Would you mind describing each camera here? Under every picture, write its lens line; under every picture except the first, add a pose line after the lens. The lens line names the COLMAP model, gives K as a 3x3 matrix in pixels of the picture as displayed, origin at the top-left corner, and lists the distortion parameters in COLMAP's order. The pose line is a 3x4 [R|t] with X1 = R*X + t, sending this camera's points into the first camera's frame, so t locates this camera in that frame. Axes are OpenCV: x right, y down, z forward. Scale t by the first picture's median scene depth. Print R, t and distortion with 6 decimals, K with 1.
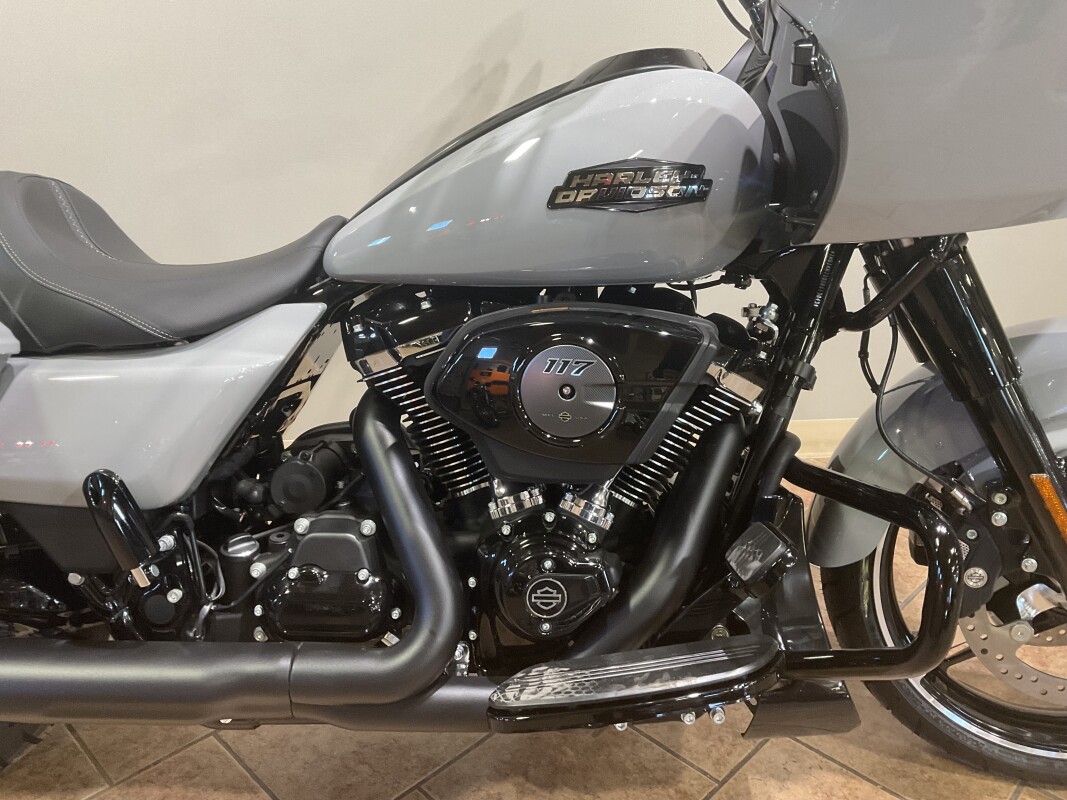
lens RADIAL K [[885.8, 0, 547.2], [0, 885.8, 401.2], [0, 0, 1]] dist [0.066031, -0.104999]
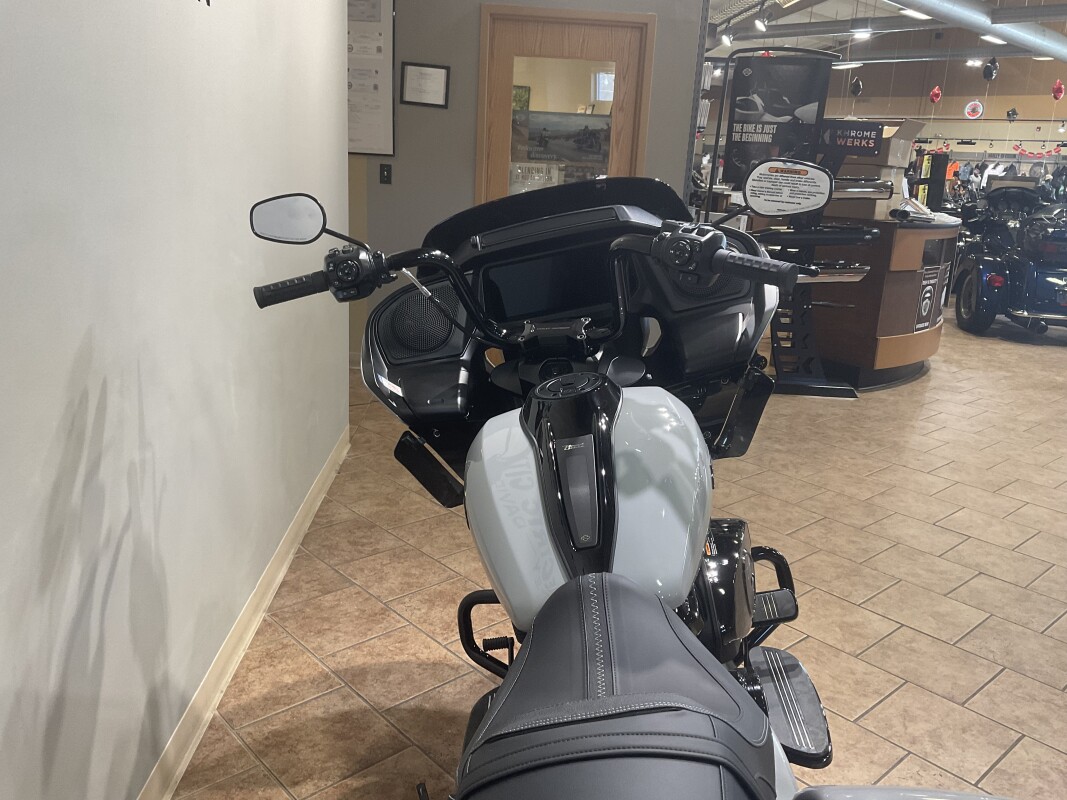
lens RADIAL K [[885.8, 0, 547.2], [0, 885.8, 401.2], [0, 0, 1]] dist [0.066031, -0.104999]
pose [[0.056317, -0.262378, 0.963320, -1.364187], [0.334161, 0.914160, 0.229453, -0.728375], [-0.940832, 0.308982, 0.139159, 0.907931]]
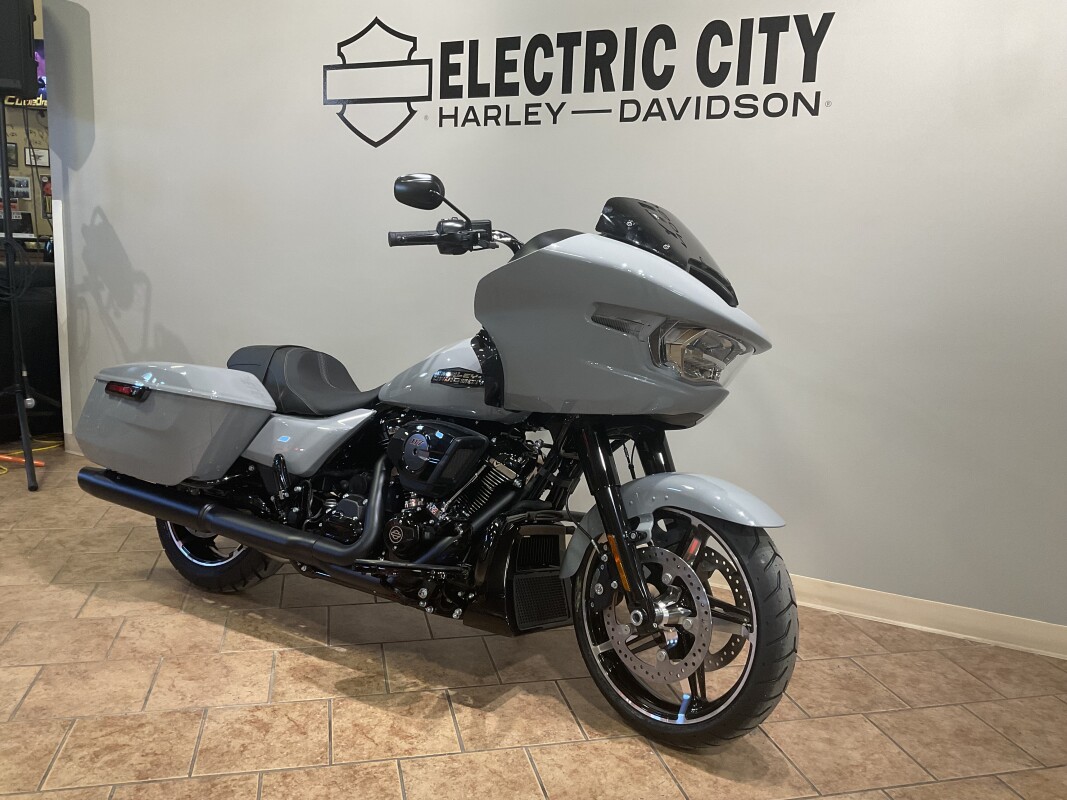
lens RADIAL K [[881.5, 0, 533.5], [0, 881.5, 400.0], [0, 0, 1]] dist [0.080160, -0.151199]
pose [[0.842897, 0.122758, -0.523884, 1.417939], [-0.232493, 0.961140, -0.148850, 0.127434], [0.485254, 0.247265, 0.838683, -0.873948]]
